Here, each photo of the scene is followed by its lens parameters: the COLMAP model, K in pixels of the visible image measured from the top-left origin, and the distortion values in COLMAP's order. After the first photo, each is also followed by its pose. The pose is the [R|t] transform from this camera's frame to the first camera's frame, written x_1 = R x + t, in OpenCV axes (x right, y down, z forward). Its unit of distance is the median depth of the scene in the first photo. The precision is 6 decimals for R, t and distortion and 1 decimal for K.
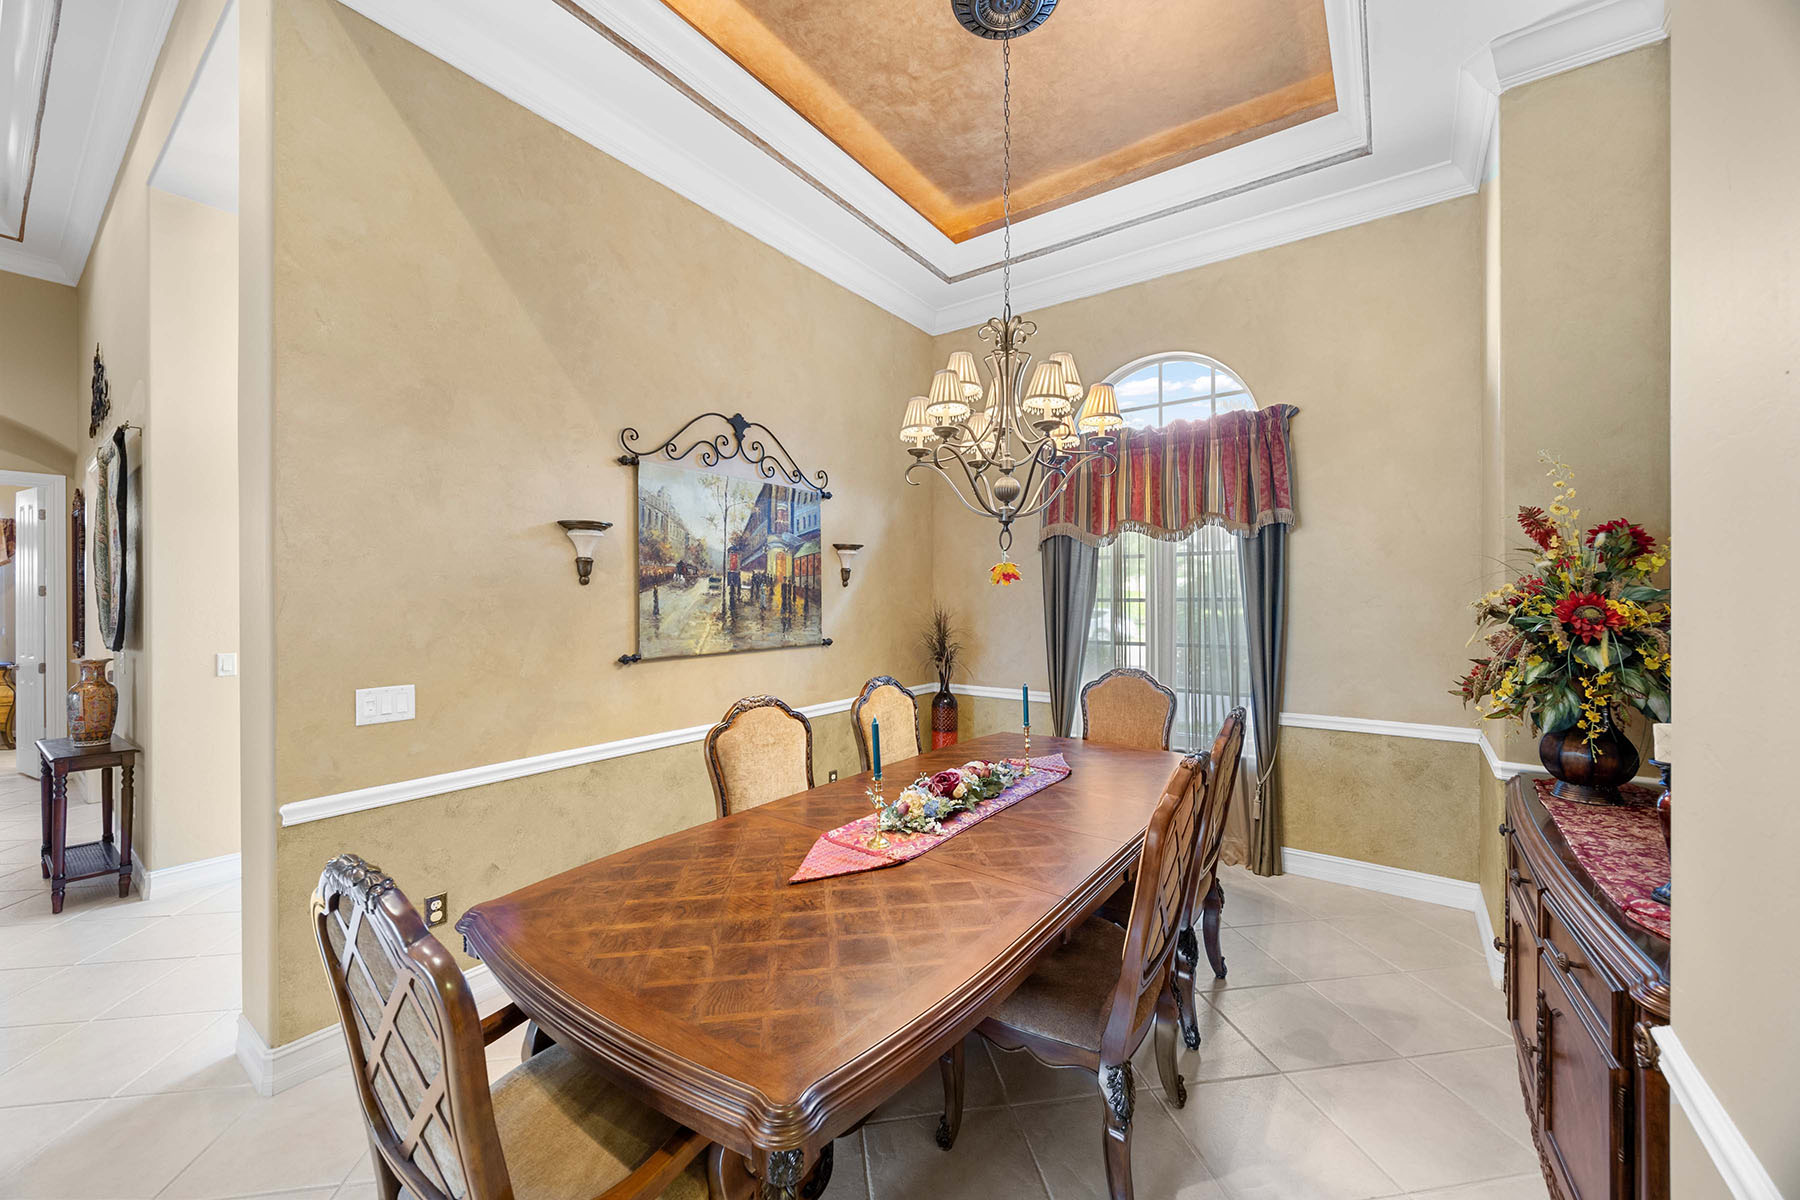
lens RADIAL K [[685.1, 0, 898.6], [0, 685.1, 596.0], [0, 0, 1]] dist [-0.002425, 0.000302]
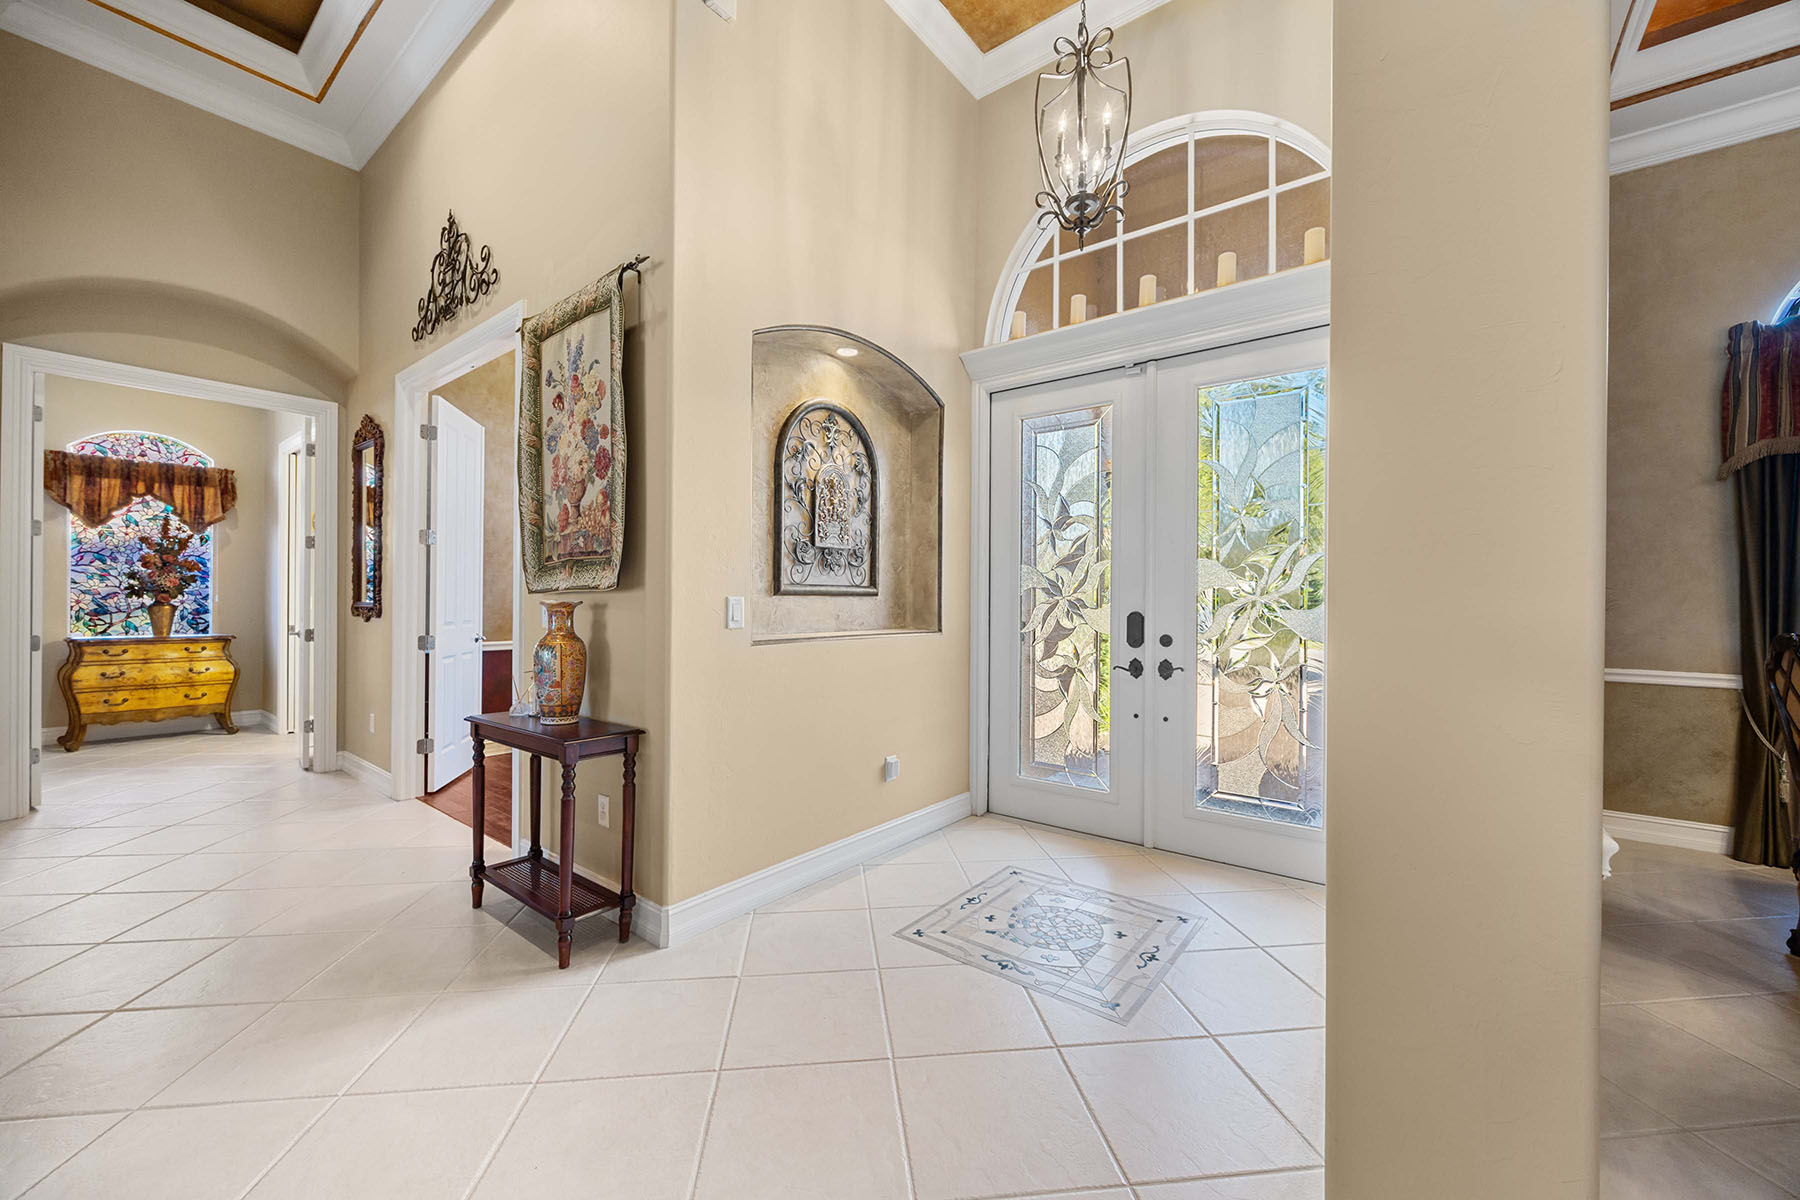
lens RADIAL K [[685.1, 0, 898.6], [0, 685.1, 596.0], [0, 0, 1]] dist [-0.002425, 0.000302]
pose [[0.999348, 0.011294, -0.034301, -0.795332], [-0.011227, 0.999935, 0.002123, 0.080555], [0.034322, -0.001737, 0.999409, 0.299627]]
